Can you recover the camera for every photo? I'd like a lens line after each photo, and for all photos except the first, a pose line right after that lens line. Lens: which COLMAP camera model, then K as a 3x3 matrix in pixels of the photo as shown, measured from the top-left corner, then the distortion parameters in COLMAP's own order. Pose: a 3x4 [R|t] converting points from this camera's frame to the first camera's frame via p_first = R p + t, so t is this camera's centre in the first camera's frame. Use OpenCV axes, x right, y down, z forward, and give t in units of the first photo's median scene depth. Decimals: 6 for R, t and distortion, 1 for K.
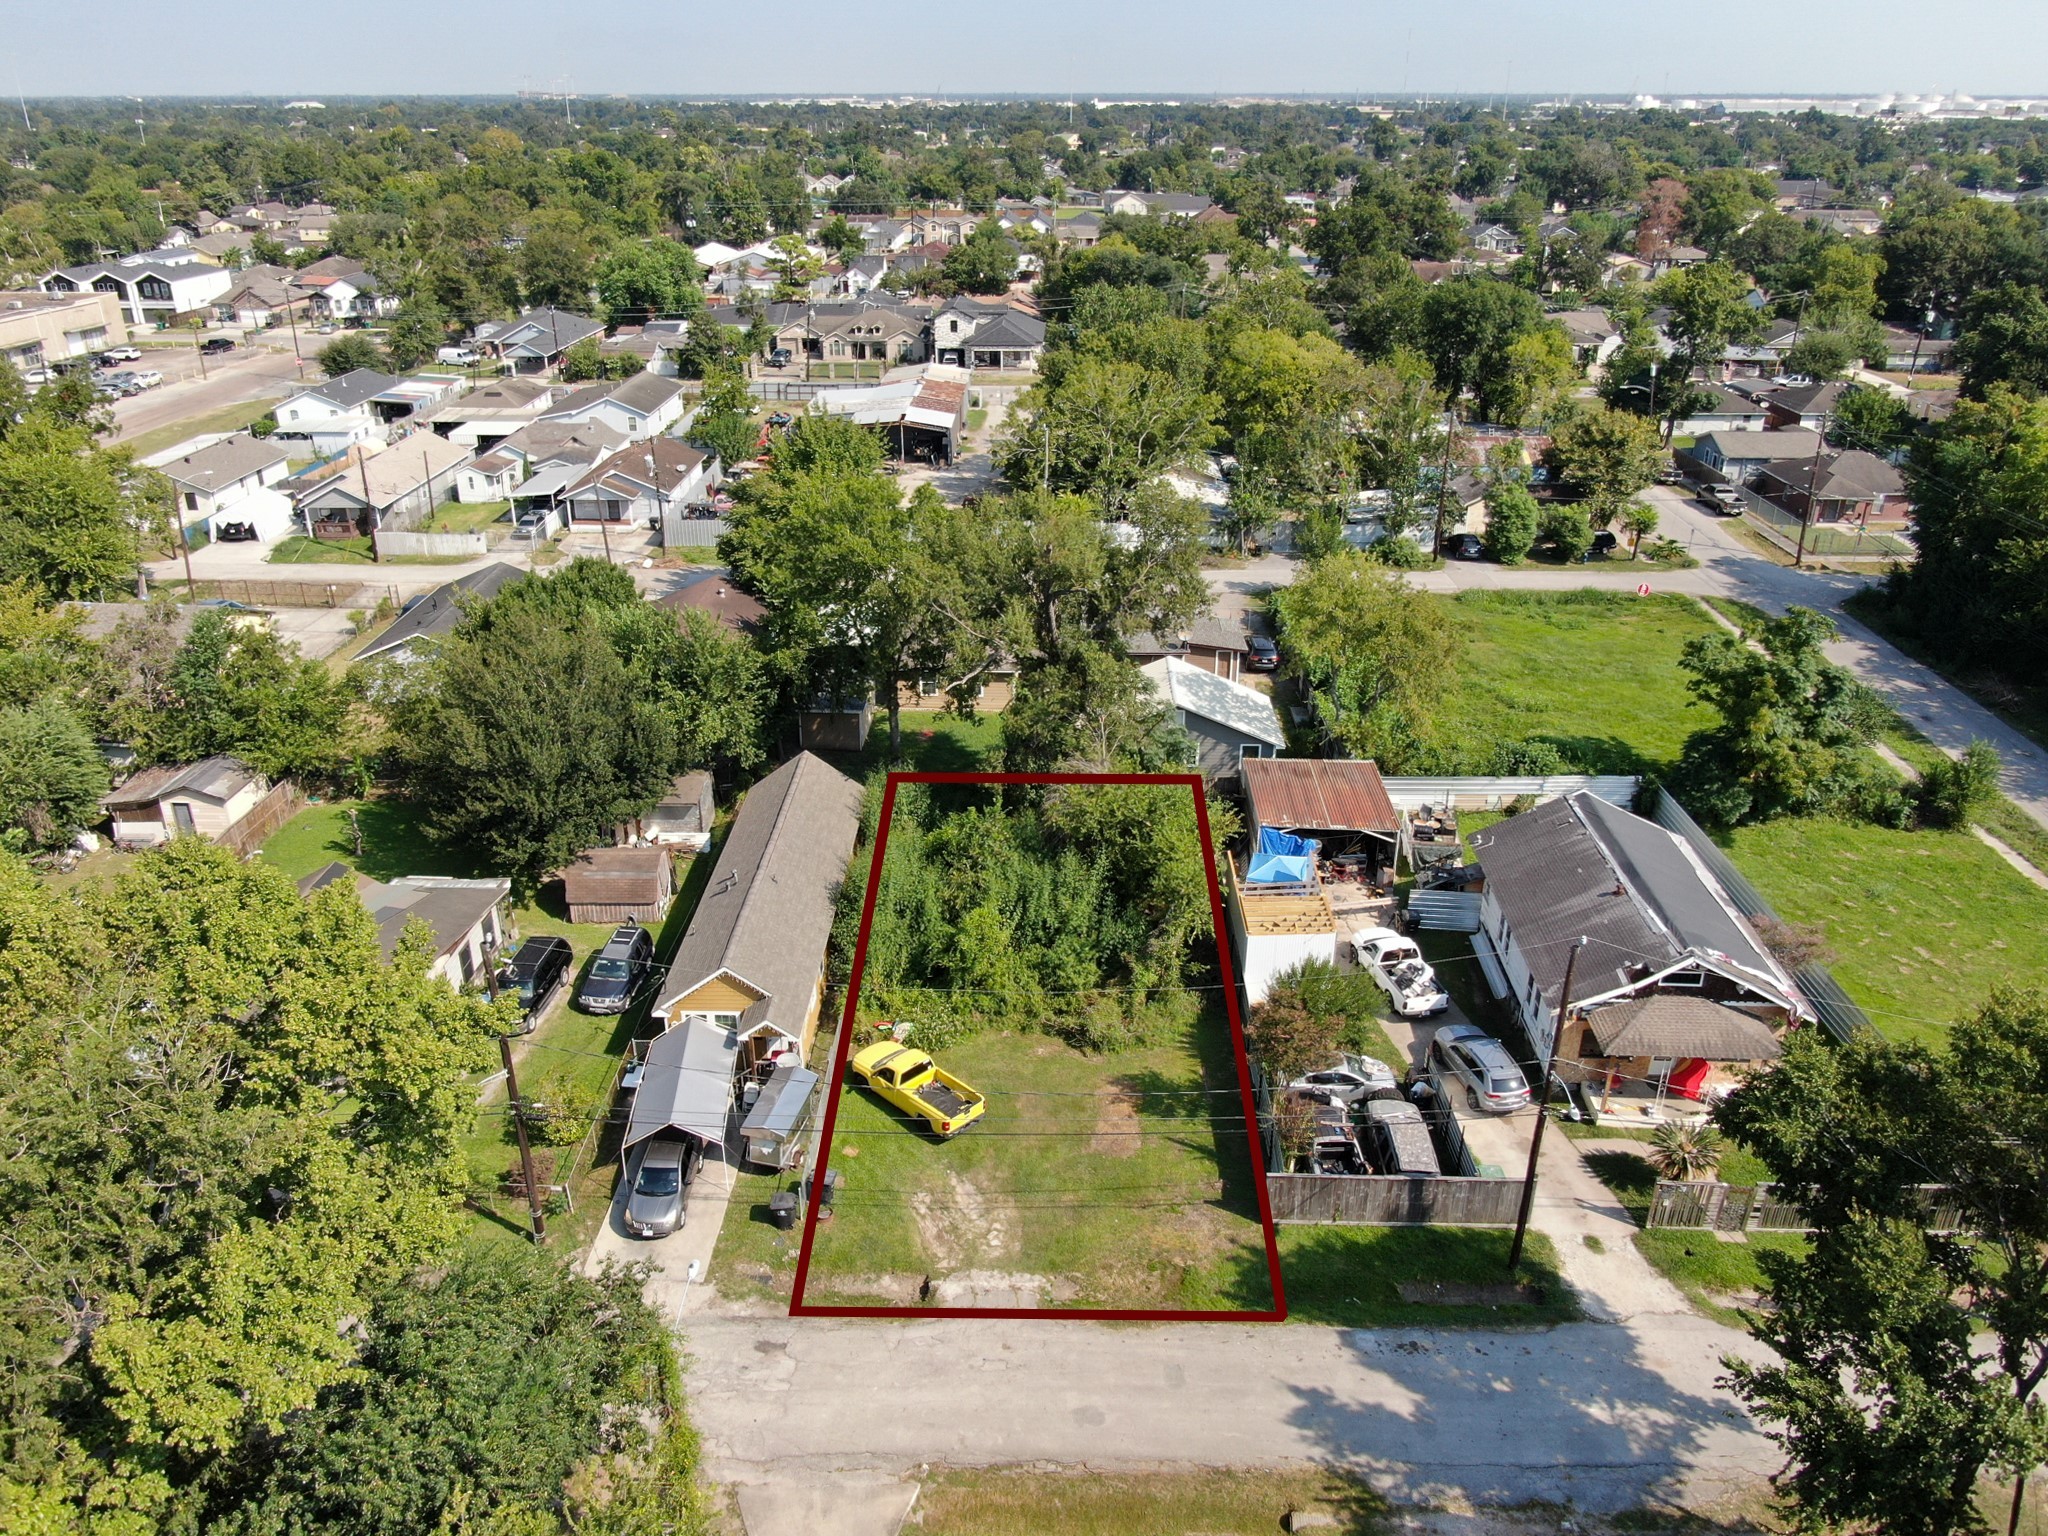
lens RADIAL K [[1486.0, 0, 1022.6], [0, 1486.0, 760.6], [0, 0, 1]] dist [-0.013953, -0.005532]
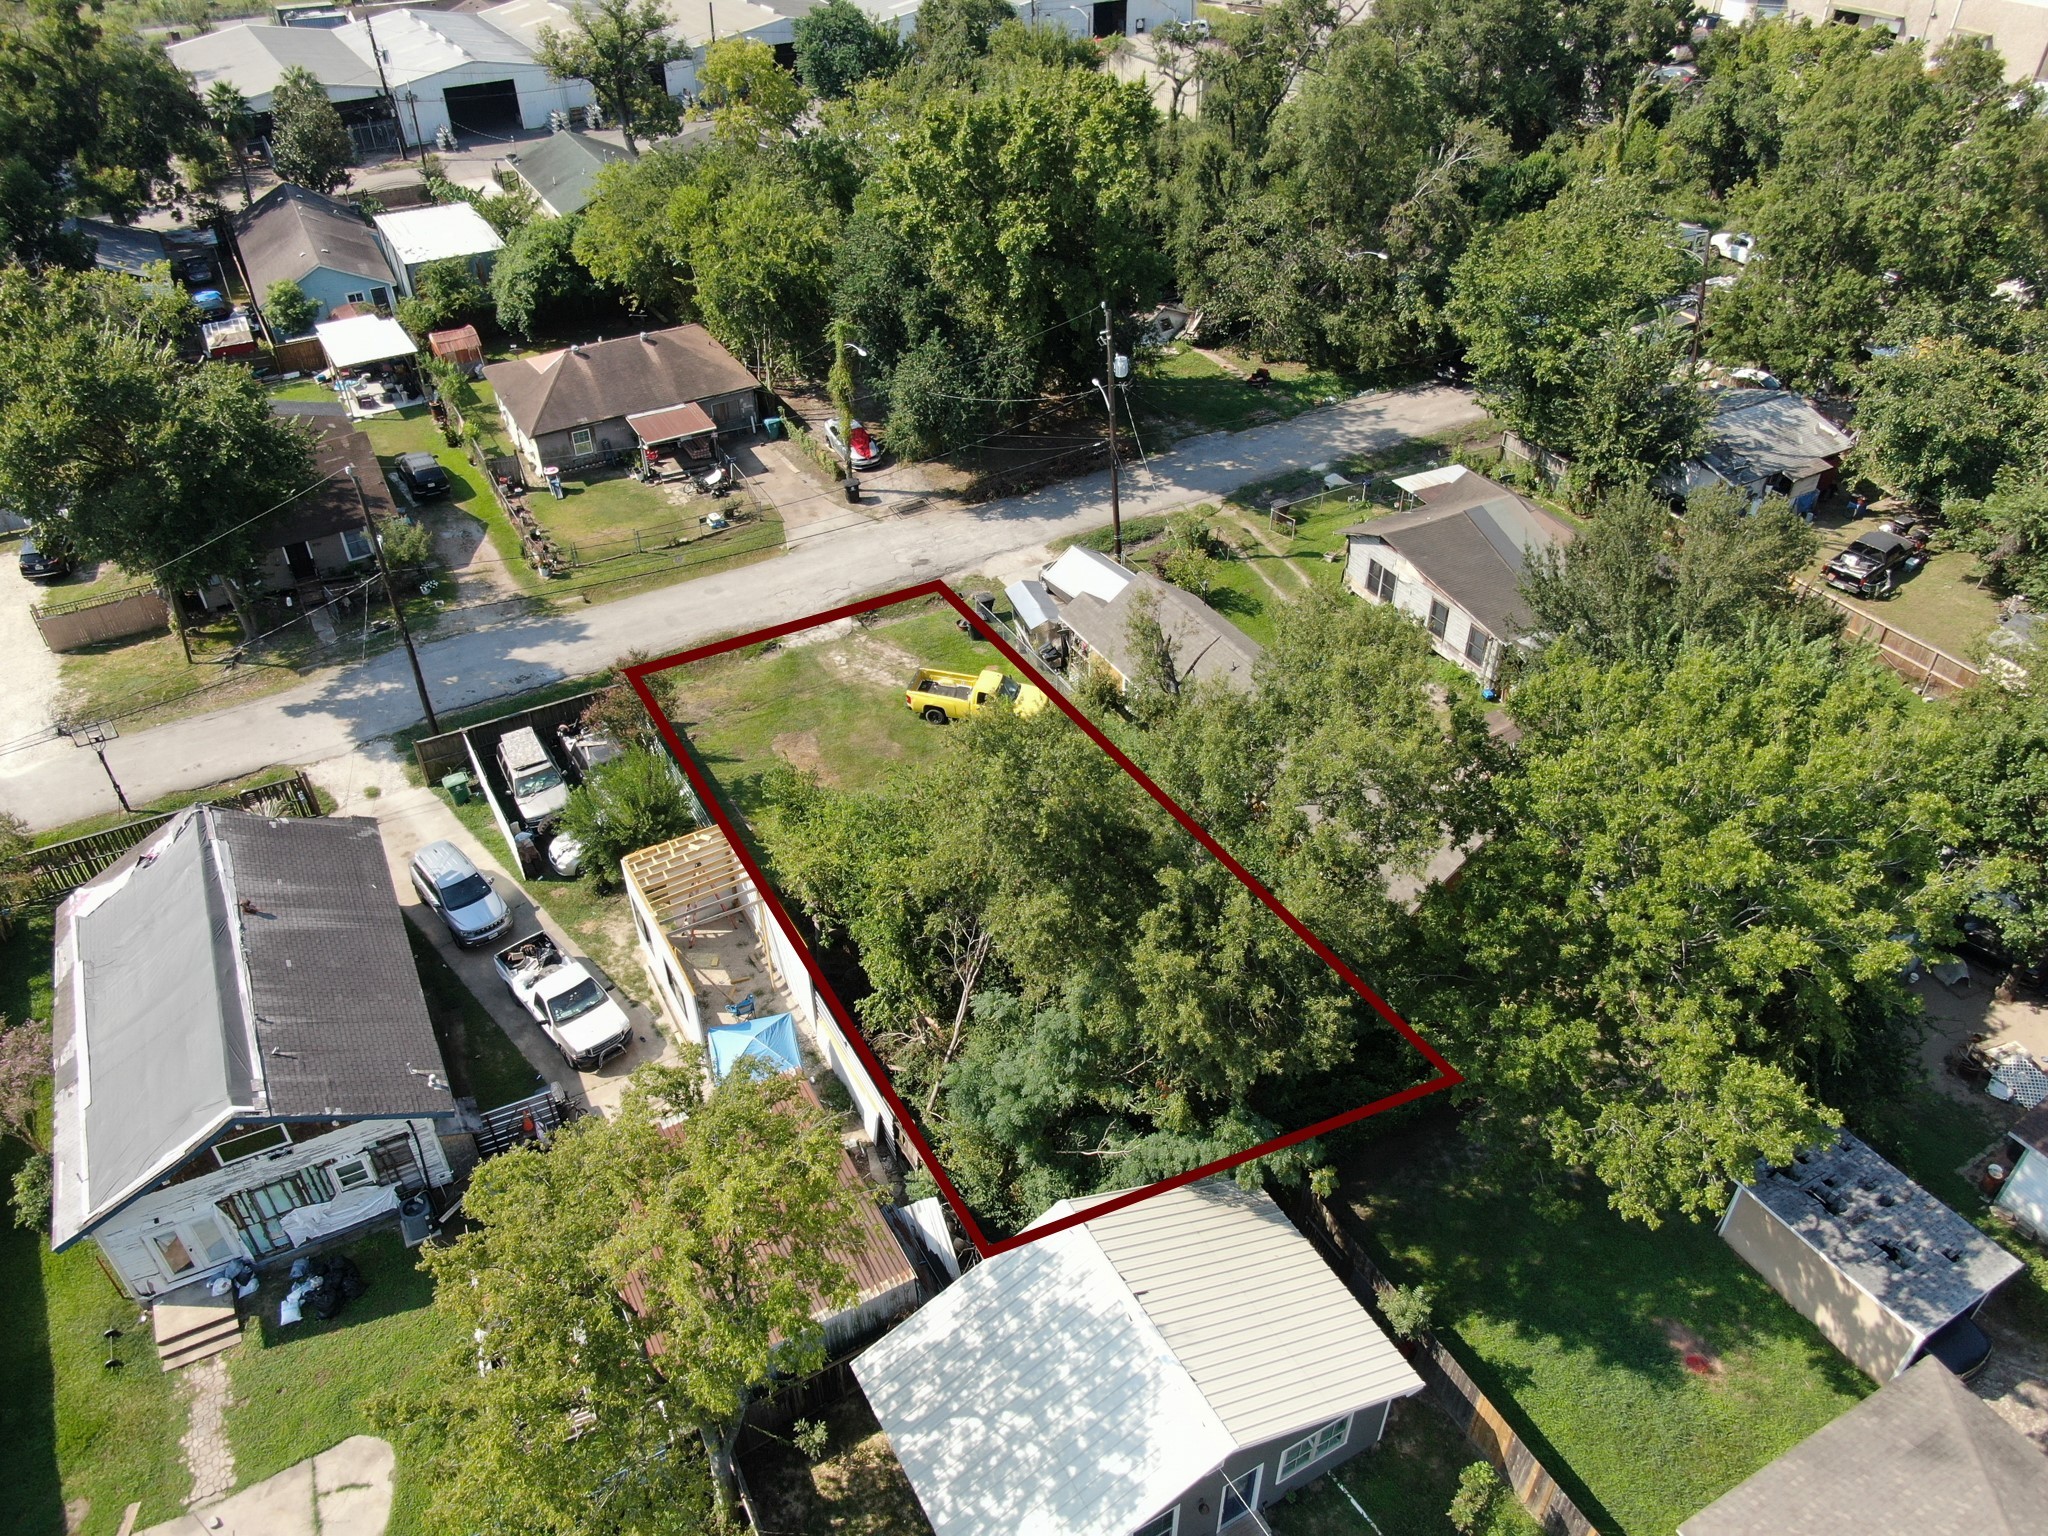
lens RADIAL K [[1469.7, 0, 1015.7], [0, 1469.7, 766.6], [0, 0, 1]] dist [-0.008777, -0.005639]
pose [[-0.859122, 0.319262, -0.399976, 0.266460], [-0.198410, 0.512640, 0.835364, -0.500930], [0.471744, 0.797039, -0.377076, 1.093152]]
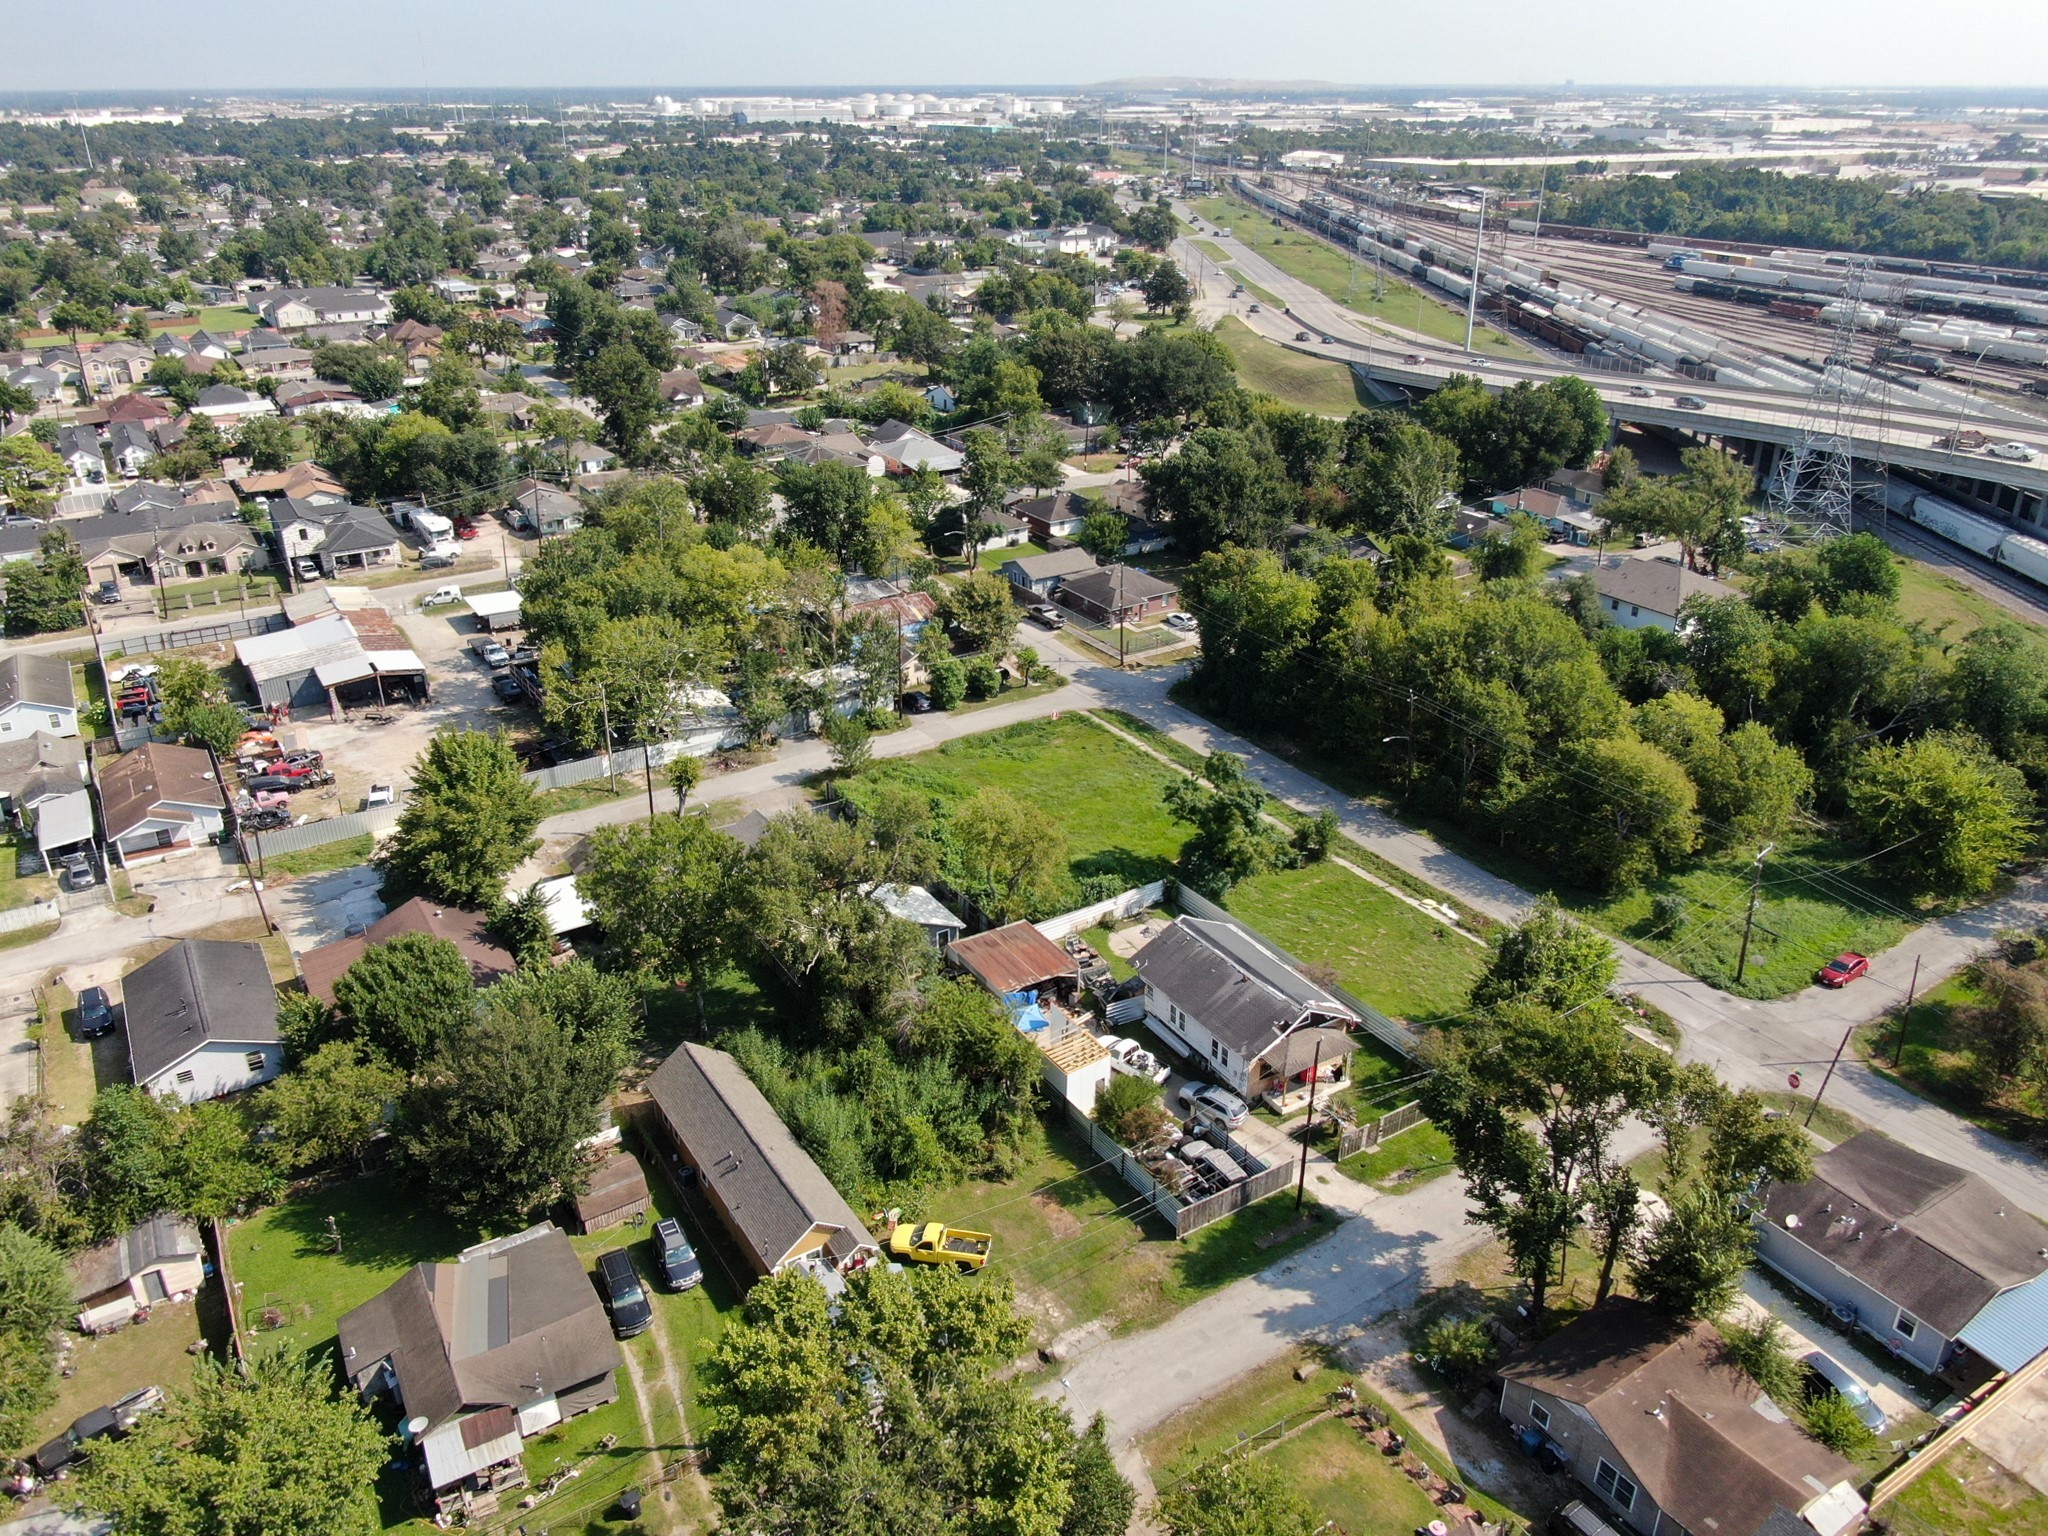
lens RADIAL K [[1486.0, 0, 1022.6], [0, 1486.0, 760.6], [0, 0, 1]] dist [-0.013953, -0.005532]
pose [[0.828509, -0.233655, 0.508900, -0.496889], [0.229321, 0.970660, 0.072322, -0.268849], [-0.510867, 0.056782, 0.857782, -0.290969]]
